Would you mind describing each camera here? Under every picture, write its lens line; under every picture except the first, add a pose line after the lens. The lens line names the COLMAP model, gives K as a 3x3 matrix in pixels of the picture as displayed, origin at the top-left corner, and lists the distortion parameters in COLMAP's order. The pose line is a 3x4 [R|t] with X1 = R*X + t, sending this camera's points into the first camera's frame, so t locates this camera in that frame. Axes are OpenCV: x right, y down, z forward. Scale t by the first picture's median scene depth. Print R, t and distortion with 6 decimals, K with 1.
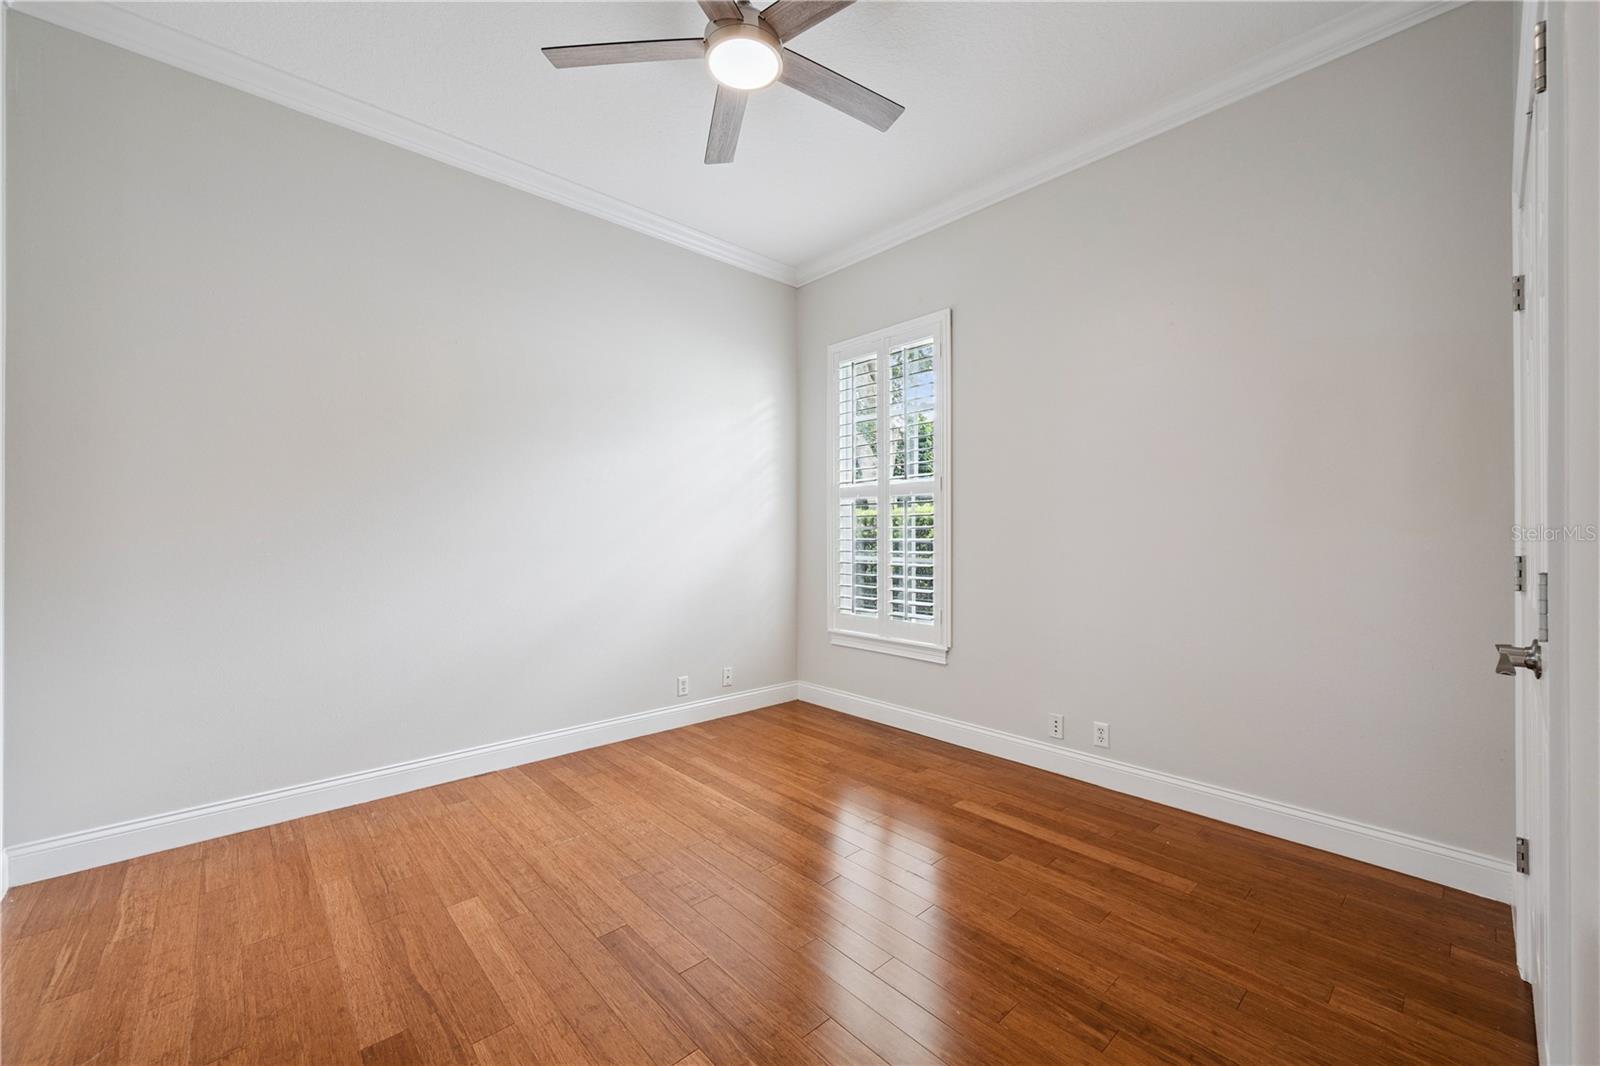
lens RADIAL K [[629.0, 0, 800.2], [0, 629.0, 533.1], [0, 0, 1]] dist [0.003891, -0.000124]
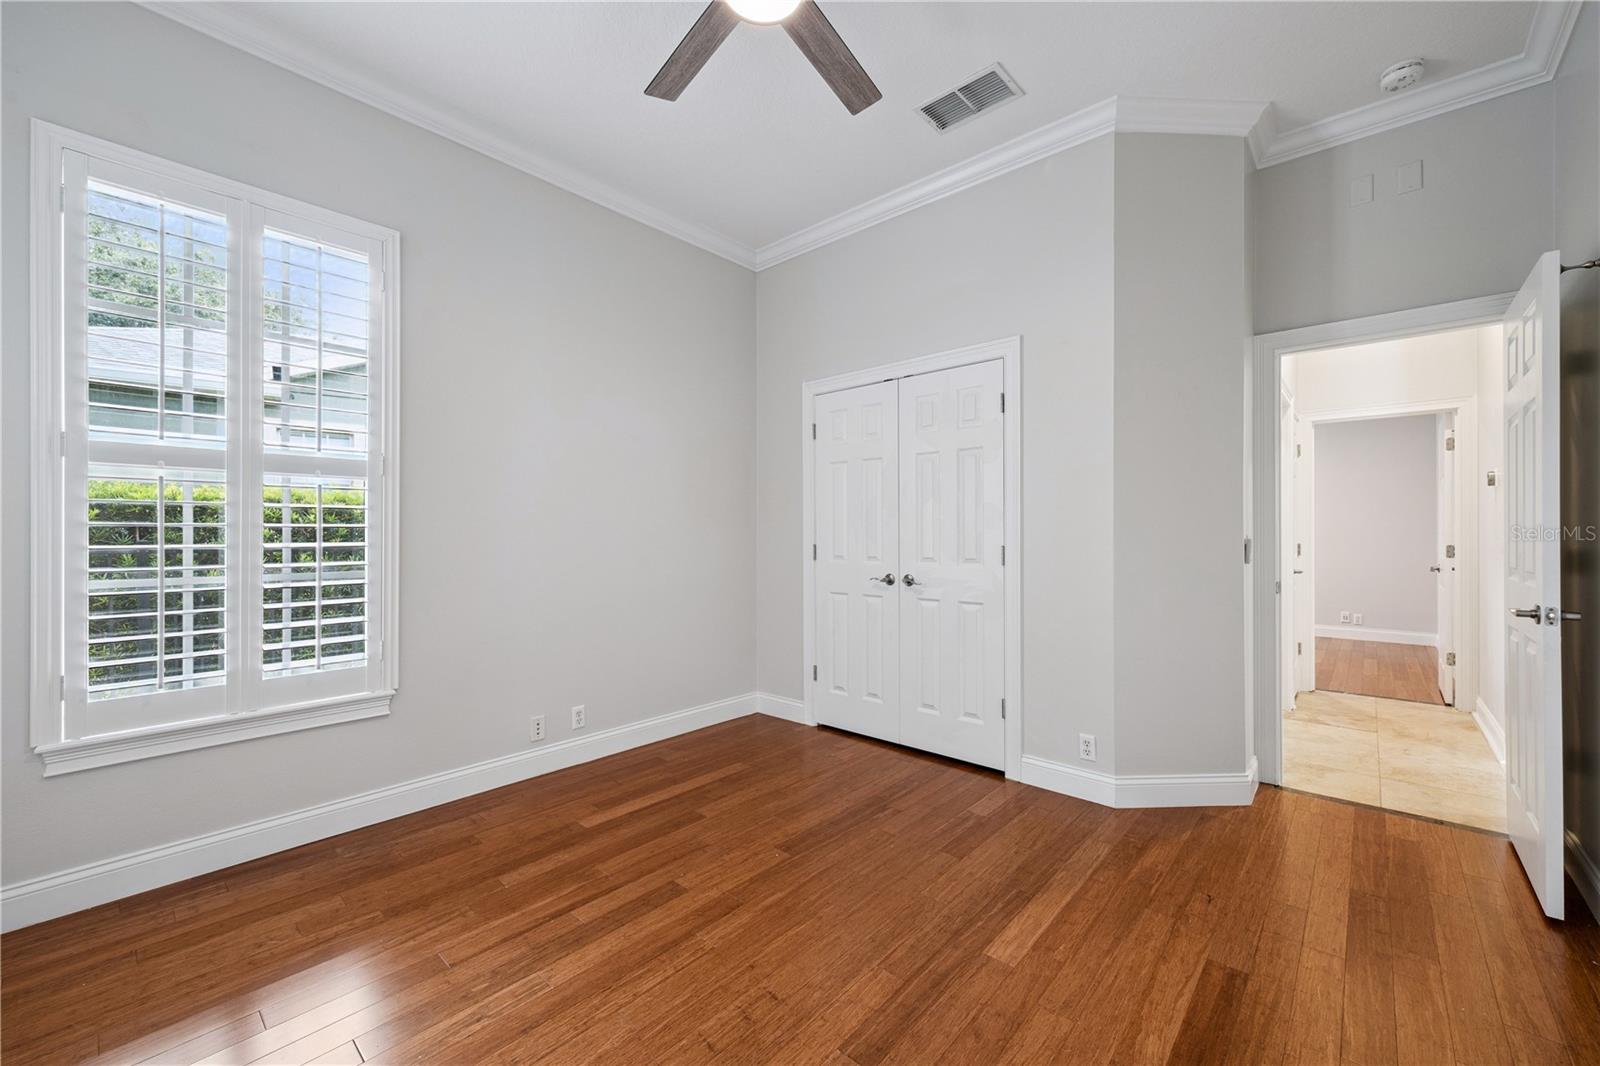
lens RADIAL K [[629.0, 0, 803.1], [0, 629.0, 534.9], [0, 0, 1]] dist [0.003891, -0.000124]
pose [[-0.094920, -0.000490, 0.995485, -0.504425], [-0.000682, 1.000000, 0.000427, -0.000854], [-0.995485, -0.000638, -0.094920, 0.545178]]
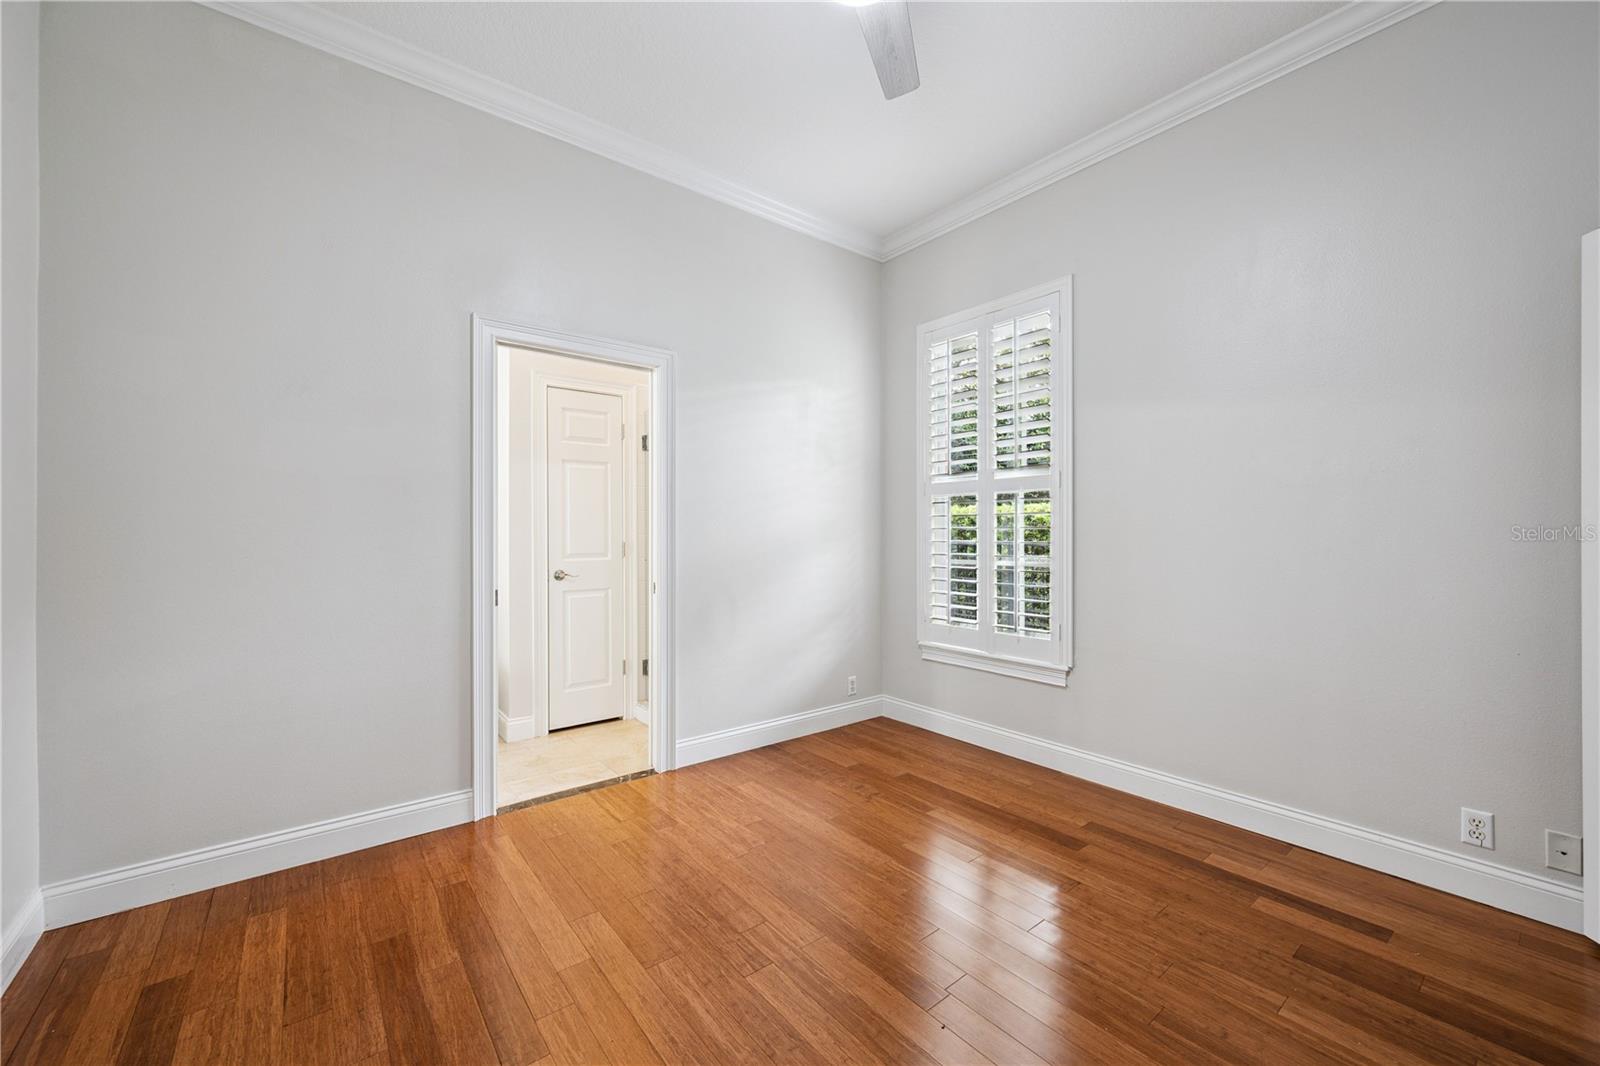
lens RADIAL K [[629.0, 0, 773.4], [0, 629.0, 538.2], [0, 0, 1]] dist [0.003891, -0.000124]
pose [[0.996133, 0.001222, -0.087852, -0.090903], [-0.000608, 0.999975, 0.007017, -0.000461], [0.087859, -0.006936, 0.996109, 0.098461]]
